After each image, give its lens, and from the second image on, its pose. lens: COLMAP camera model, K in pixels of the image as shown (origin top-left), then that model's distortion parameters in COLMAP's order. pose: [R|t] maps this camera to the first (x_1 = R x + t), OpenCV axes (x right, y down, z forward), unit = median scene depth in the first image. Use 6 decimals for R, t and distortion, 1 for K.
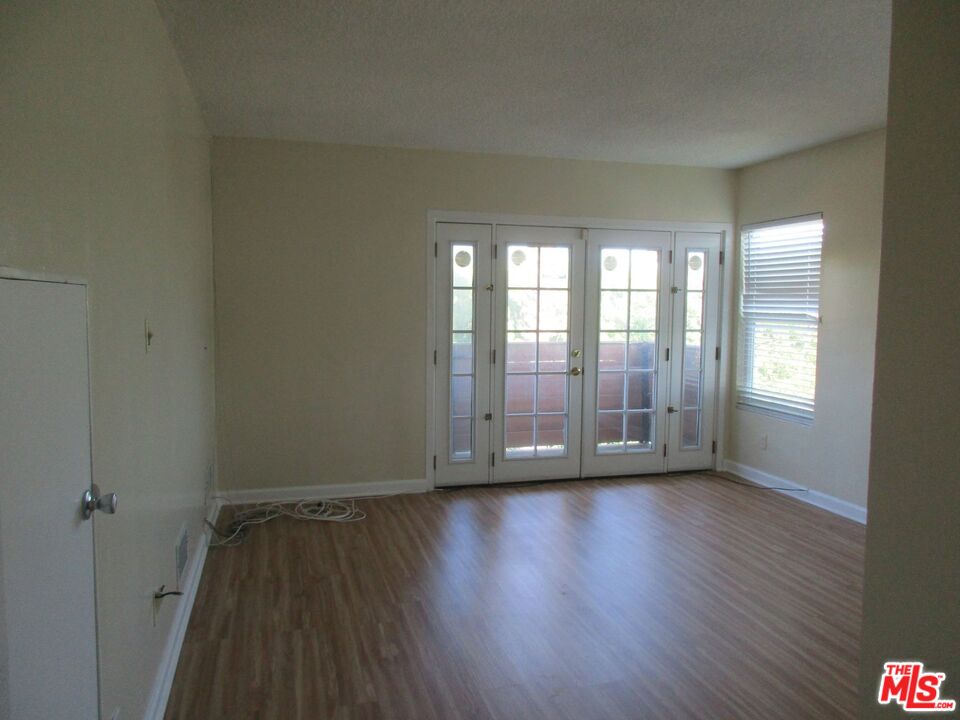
lens RADIAL K [[707.4, 0, 480.0], [0, 707.4, 360.7], [0, 0, 1]] dist [-0.001540, 0.000922]
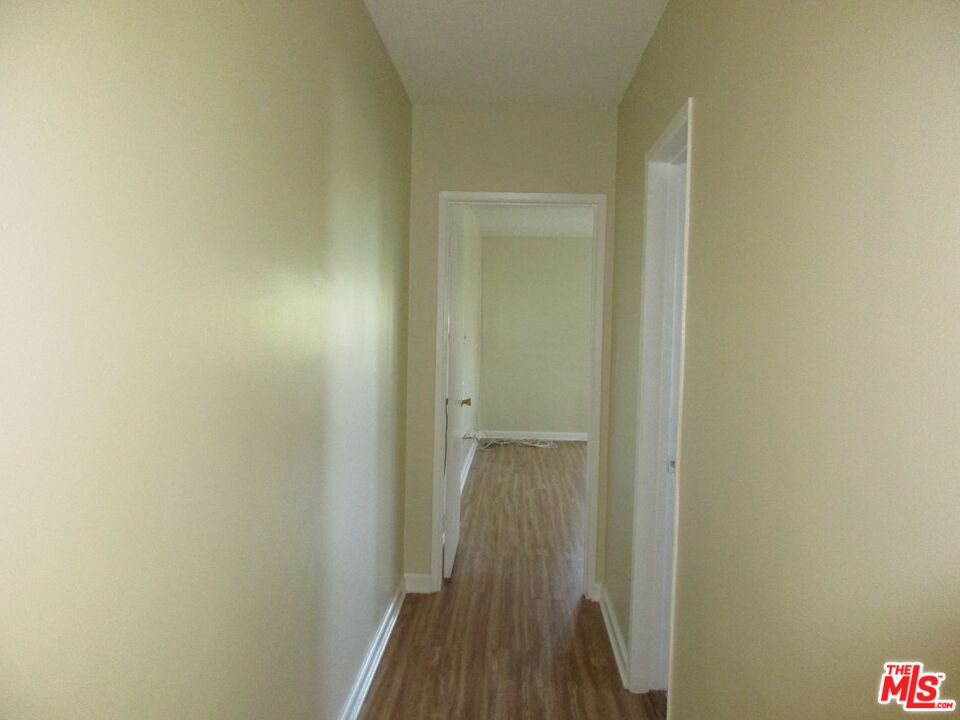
lens RADIAL K [[707.4, 0, 480.4], [0, 707.4, 359.9], [0, 0, 1]] dist [-0.001540, 0.000922]
pose [[0.944388, 0.051787, -0.324731, 0.250032], [-0.067040, 0.997102, -0.035953, 0.085545], [0.321928, 0.055723, 0.945123, -0.855846]]
